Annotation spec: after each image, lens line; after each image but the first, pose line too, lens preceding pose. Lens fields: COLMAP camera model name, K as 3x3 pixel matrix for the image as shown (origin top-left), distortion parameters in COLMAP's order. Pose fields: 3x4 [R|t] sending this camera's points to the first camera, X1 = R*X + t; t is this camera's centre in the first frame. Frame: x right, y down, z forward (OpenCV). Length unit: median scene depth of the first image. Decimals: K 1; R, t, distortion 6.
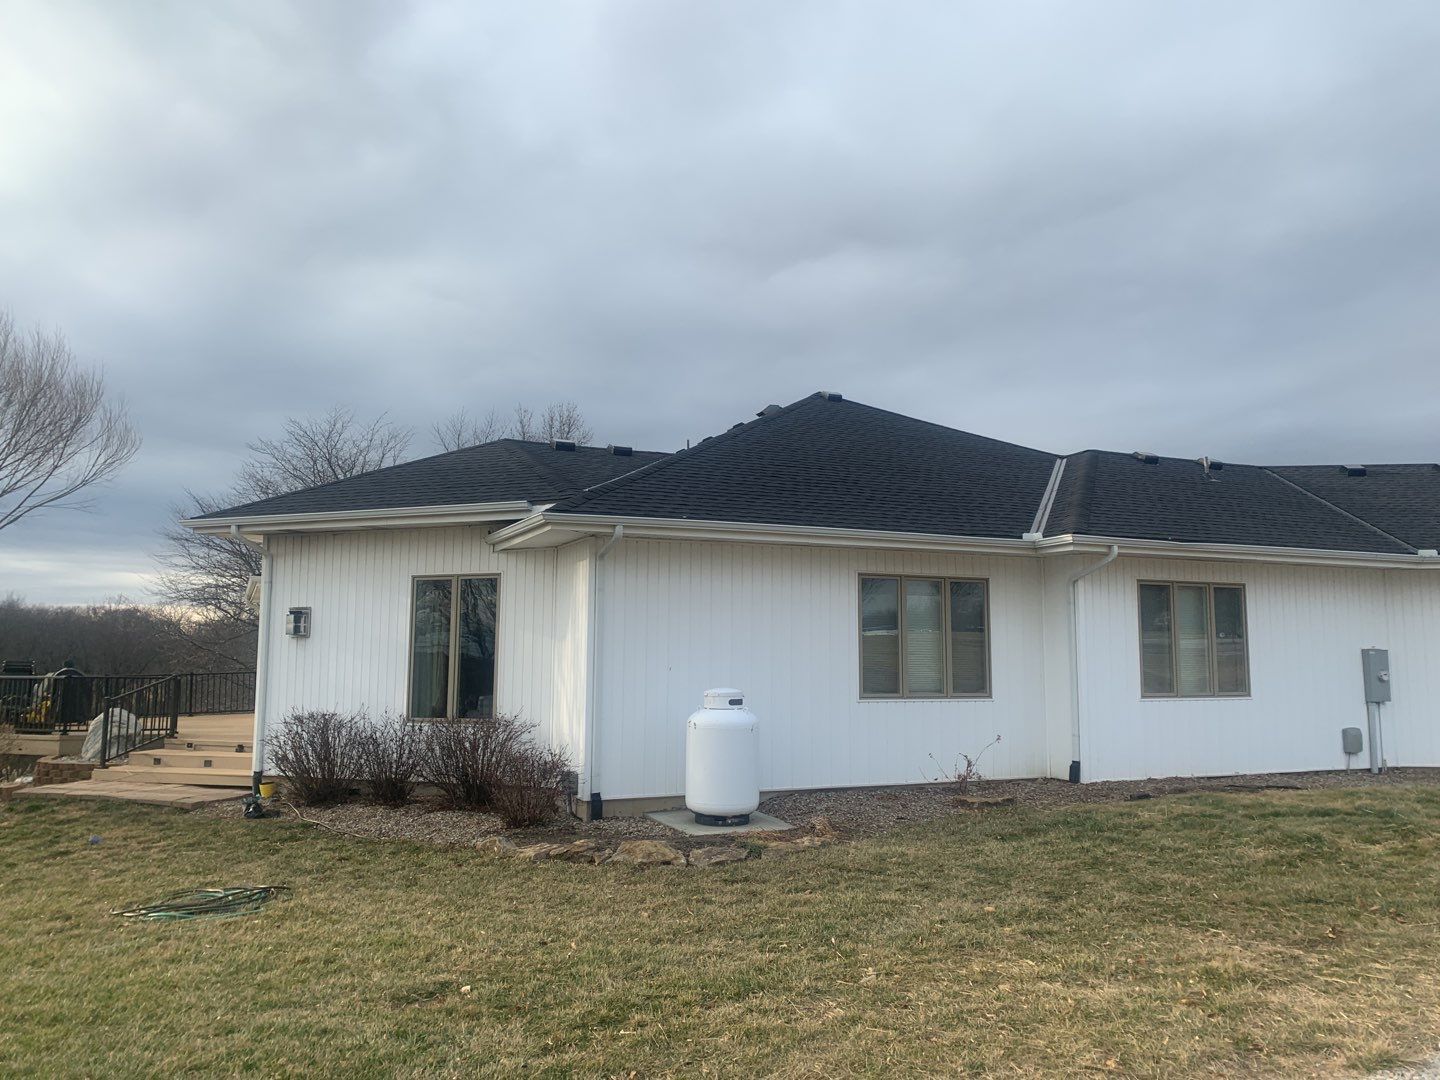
lens RADIAL K [[1071.7, 0, 725.2], [0, 1071.7, 511.2], [0, 0, 1]] dist [0.046196, -0.059239]
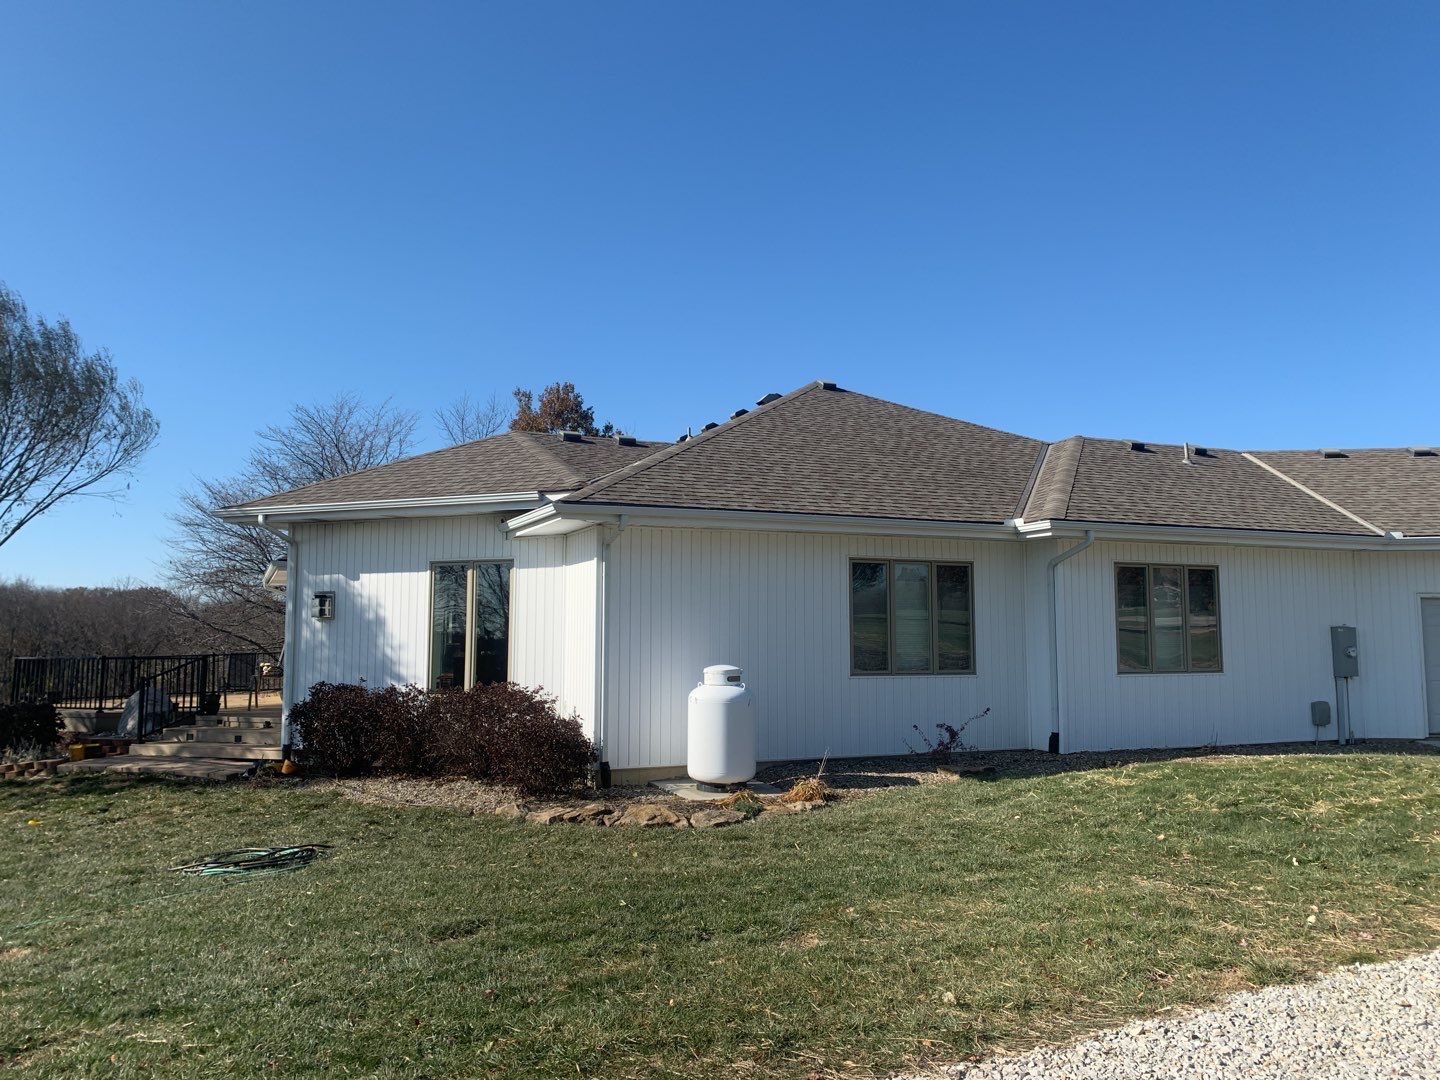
lens RADIAL K [[1067.1, 0, 724.3], [0, 1067.1, 495.5], [0, 0, 1]] dist [0.027932, -0.047552]
pose [[0.999987, -0.004441, -0.002322, 0.003044], [0.004448, 0.999986, 0.002975, -0.007181], [0.002308, -0.002985, 0.999993, -0.056921]]
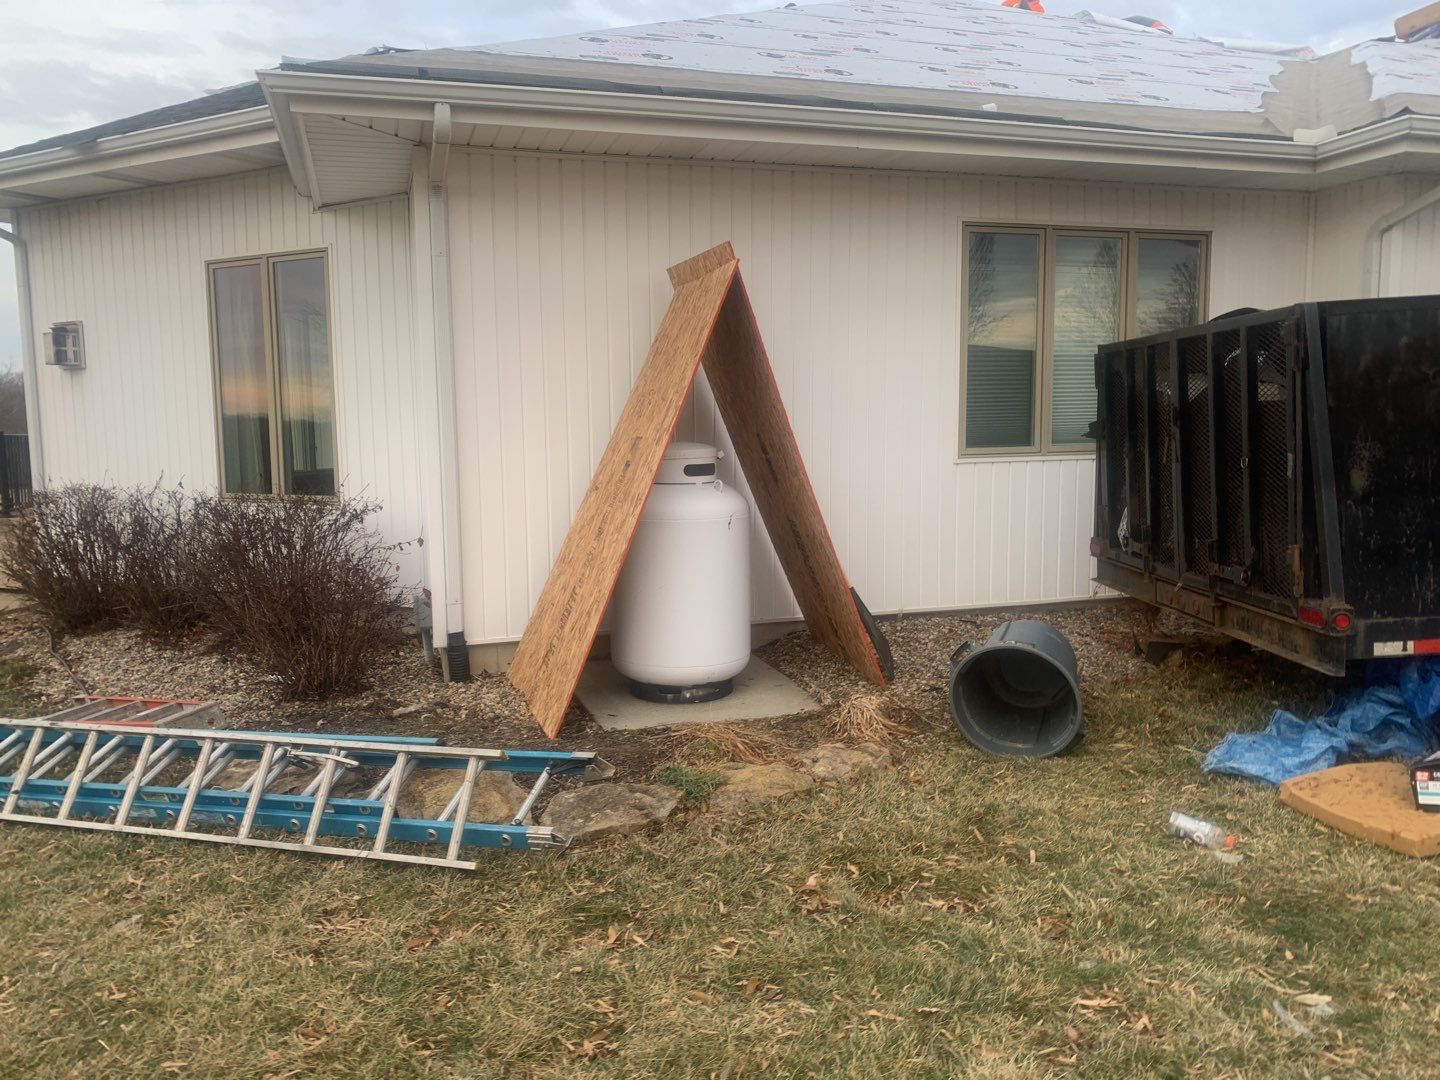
lens RADIAL K [[1072.8, 0, 715.5], [0, 1072.8, 520.3], [0, 0, 1]] dist [0.106452, -0.186379]
pose [[0.992091, -0.005403, -0.125408, 0.064831], [0.035116, 0.971127, 0.235966, 0.065930], [0.120512, -0.238504, 0.963635, 0.405905]]
